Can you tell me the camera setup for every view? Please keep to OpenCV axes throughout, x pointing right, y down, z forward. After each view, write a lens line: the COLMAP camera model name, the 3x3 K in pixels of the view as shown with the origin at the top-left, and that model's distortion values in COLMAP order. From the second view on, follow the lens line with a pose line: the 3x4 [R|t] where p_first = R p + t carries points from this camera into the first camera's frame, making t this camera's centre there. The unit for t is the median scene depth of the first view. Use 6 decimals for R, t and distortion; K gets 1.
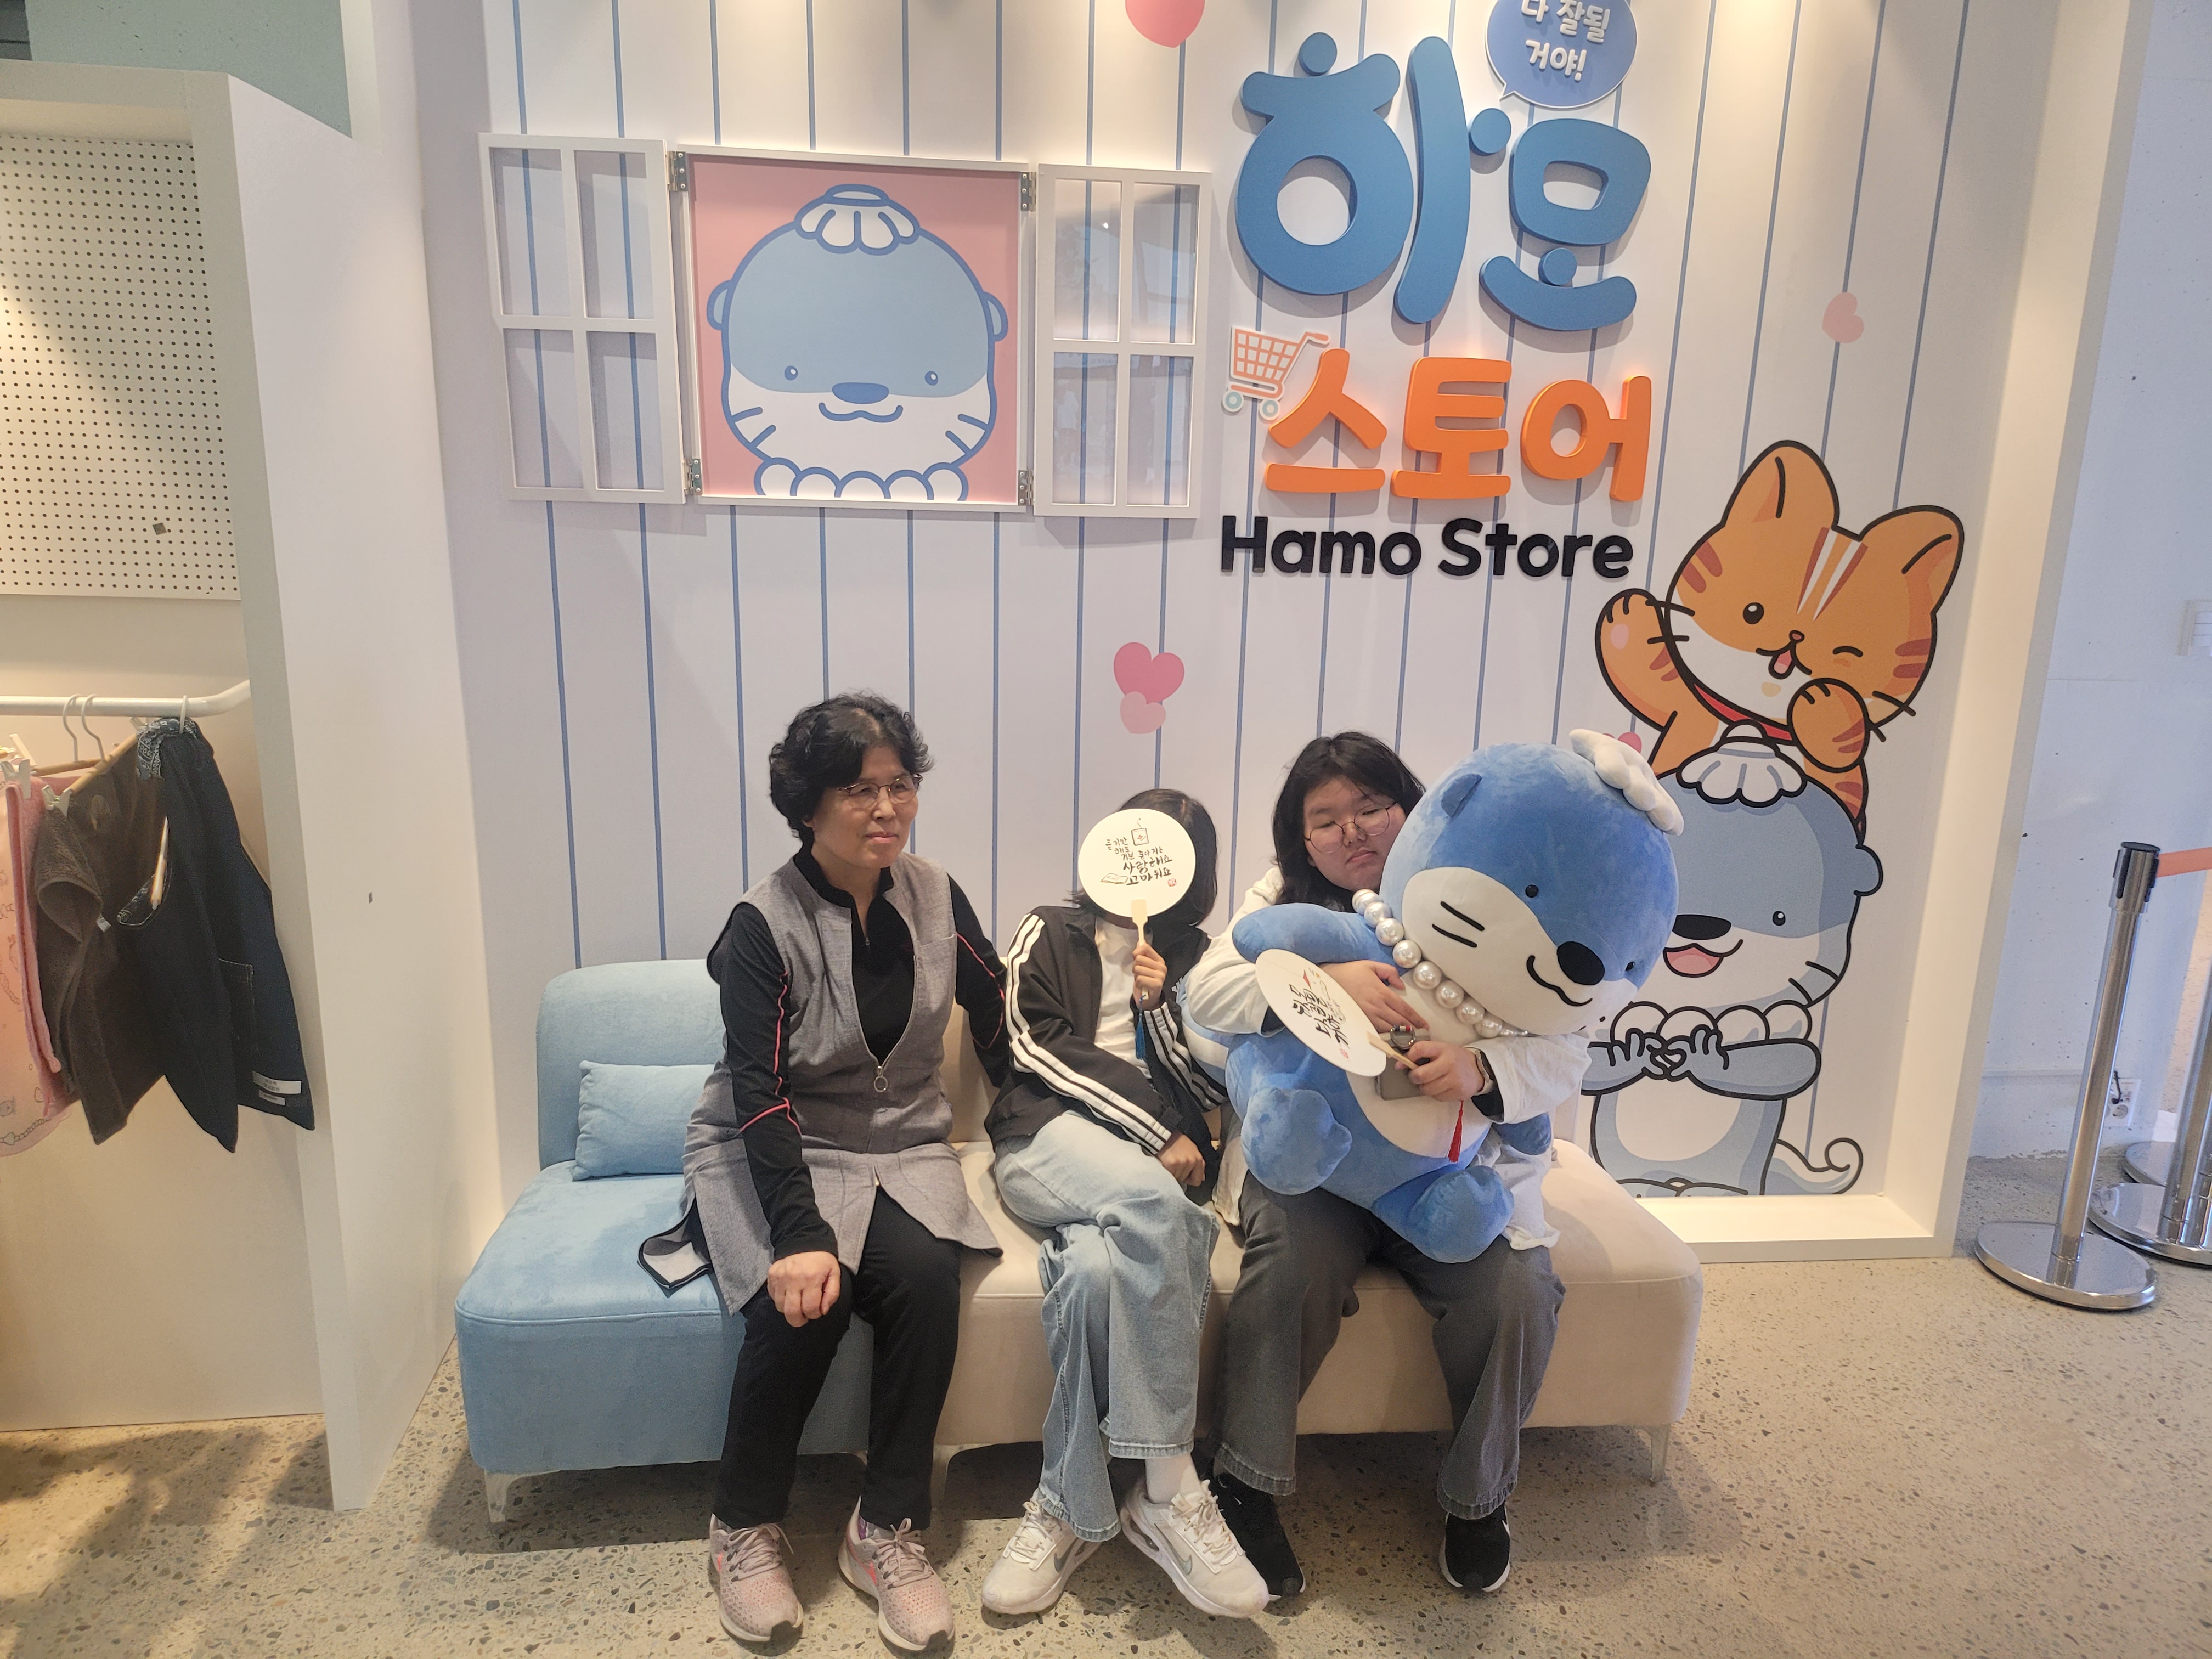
lens RADIAL K [[1545.6, 0, 1150.7], [0, 1545.6, 816.4], [0, 0, 1]] dist [0.039048, -0.038552]
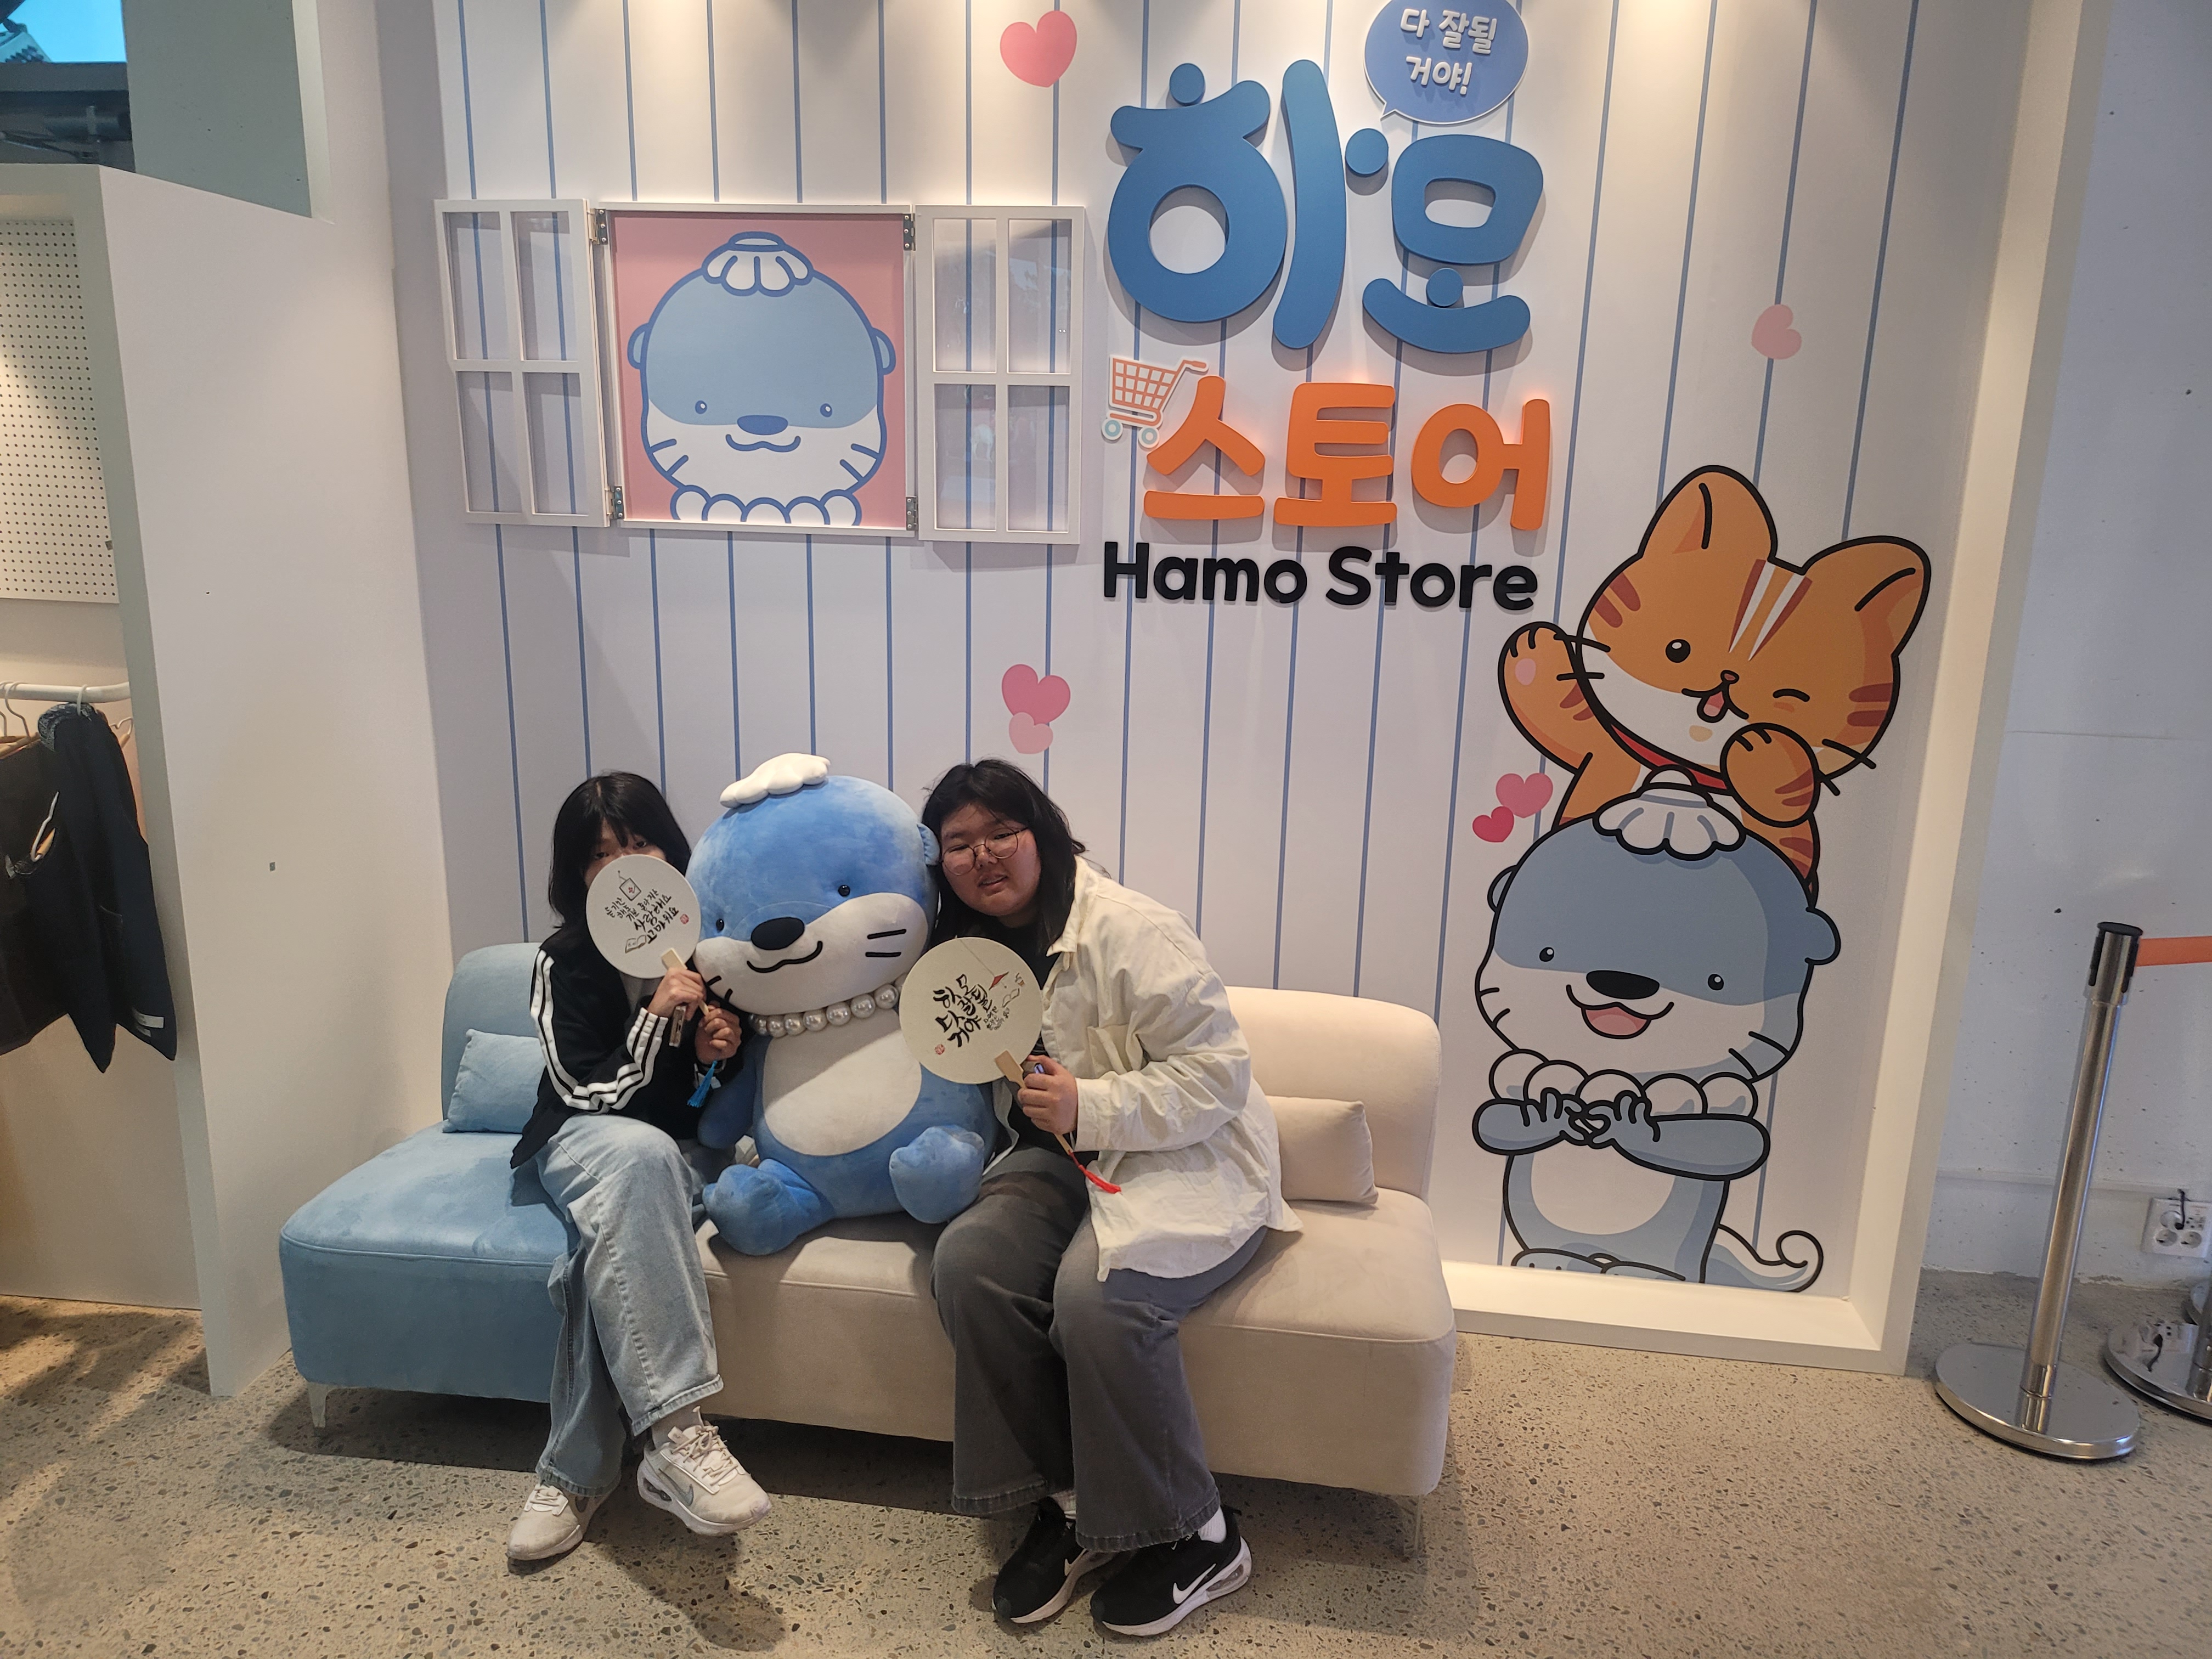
lens RADIAL K [[1548.6, 0, 1104.1], [0, 1548.6, 819.6], [0, 0, 1]] dist [0.045062, -0.046192]
pose [[0.970537, 0.049091, -0.235897, 0.299531], [-0.052831, 0.998558, -0.009555, -0.003046], [0.235087, 0.021736, 0.971731, 0.017679]]
